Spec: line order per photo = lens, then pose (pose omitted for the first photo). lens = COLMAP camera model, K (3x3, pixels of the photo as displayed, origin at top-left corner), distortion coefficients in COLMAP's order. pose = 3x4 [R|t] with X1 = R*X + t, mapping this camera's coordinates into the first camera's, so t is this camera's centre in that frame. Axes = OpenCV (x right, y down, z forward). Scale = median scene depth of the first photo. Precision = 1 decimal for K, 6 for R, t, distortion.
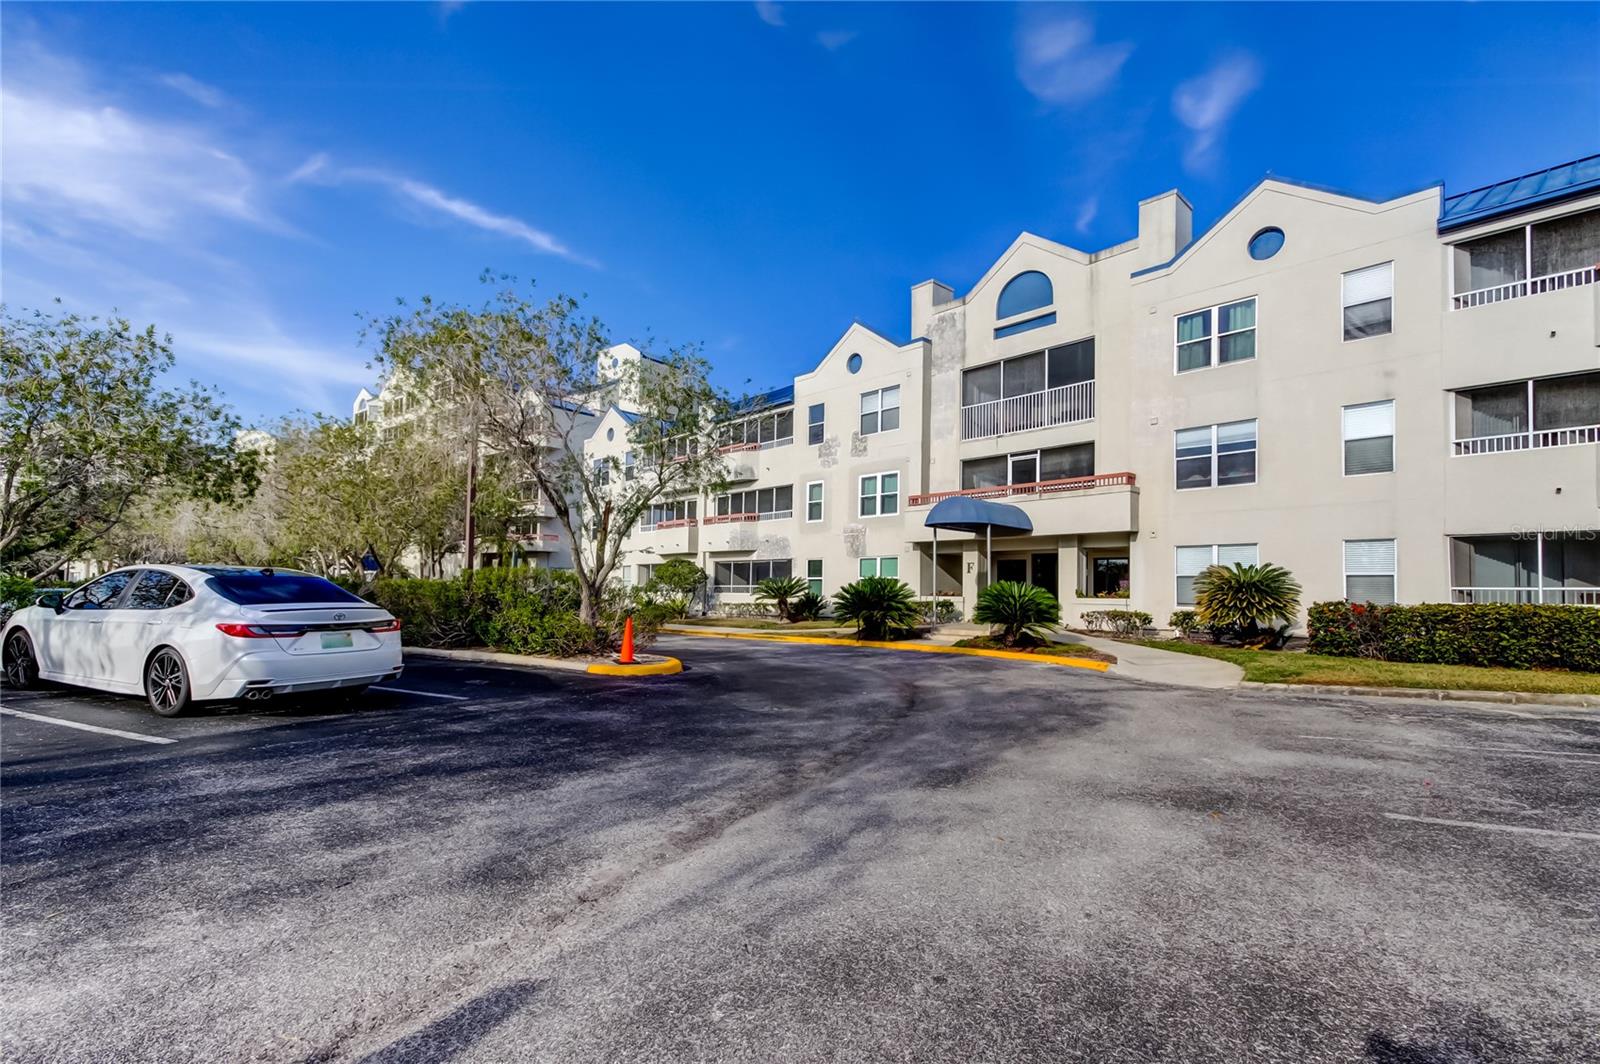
lens RADIAL K [[745.3, 0, 773.5], [0, 745.3, 572.4], [0, 0, 1]] dist [0.018253, -0.000662]
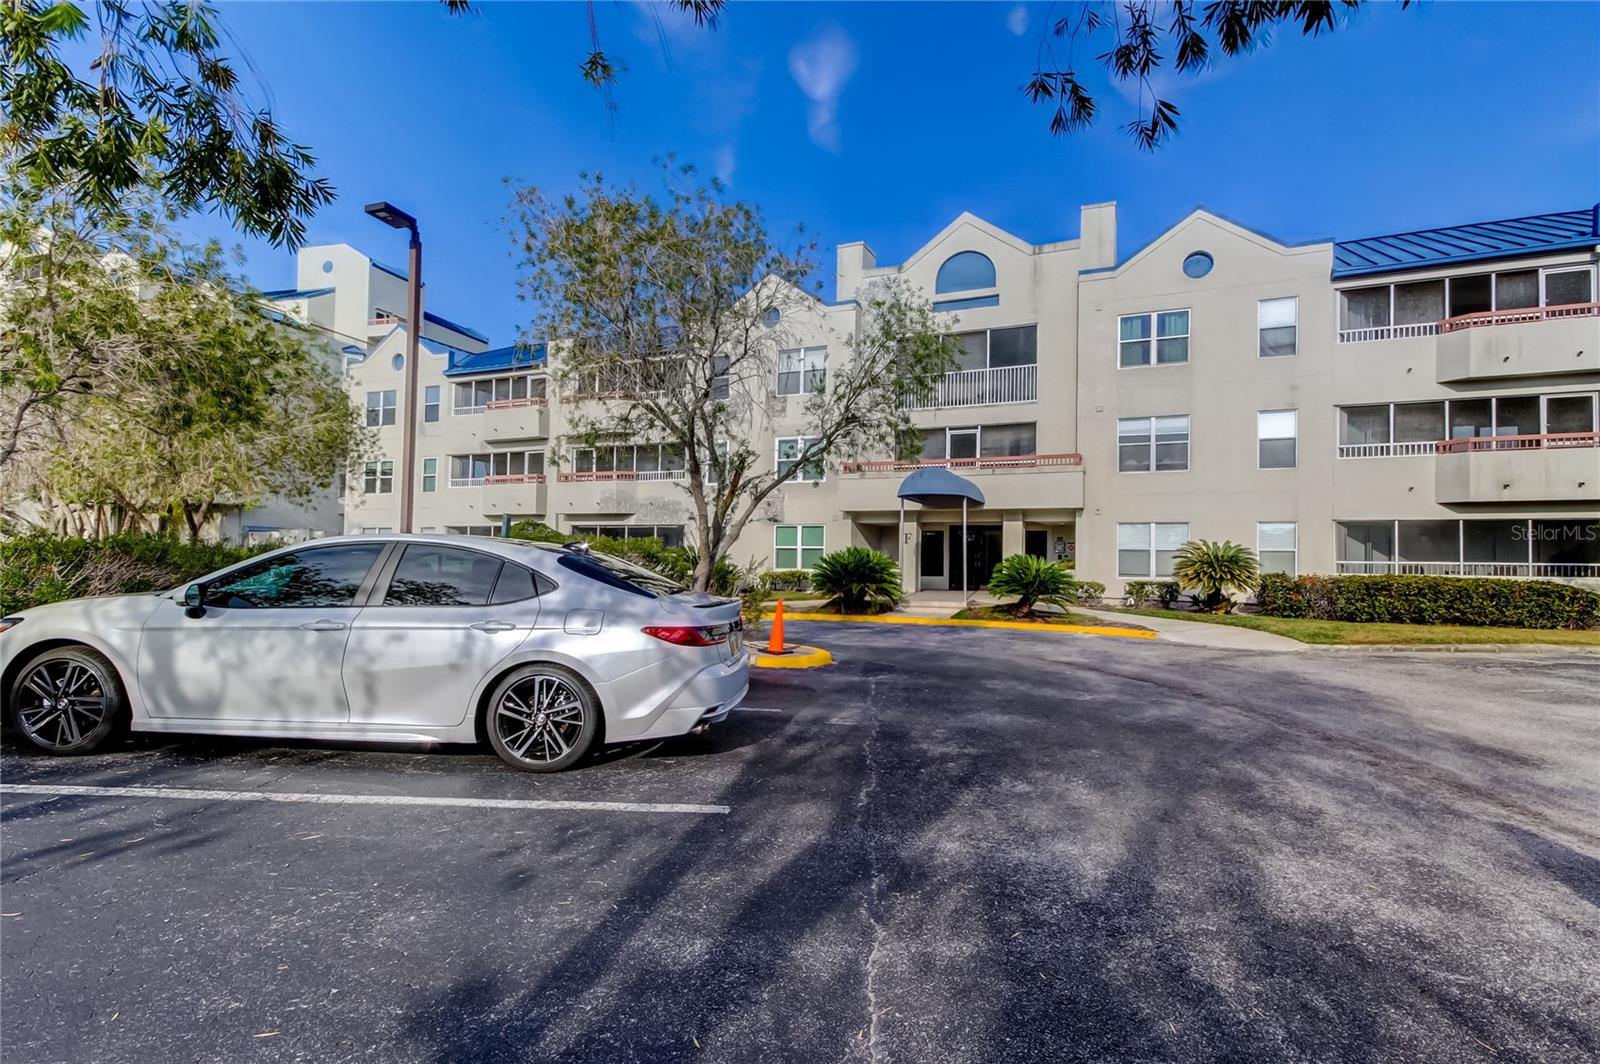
lens RADIAL K [[780.8, 0, 826.6], [0, 780.8, 545.7], [0, 0, 1]] dist [0.014527, -0.000134]
pose [[0.914153, 0.008363, 0.405284, -0.345372], [-0.013308, 0.999867, 0.009385, -0.006040], [-0.405152, -0.013973, 0.914143, 0.114746]]
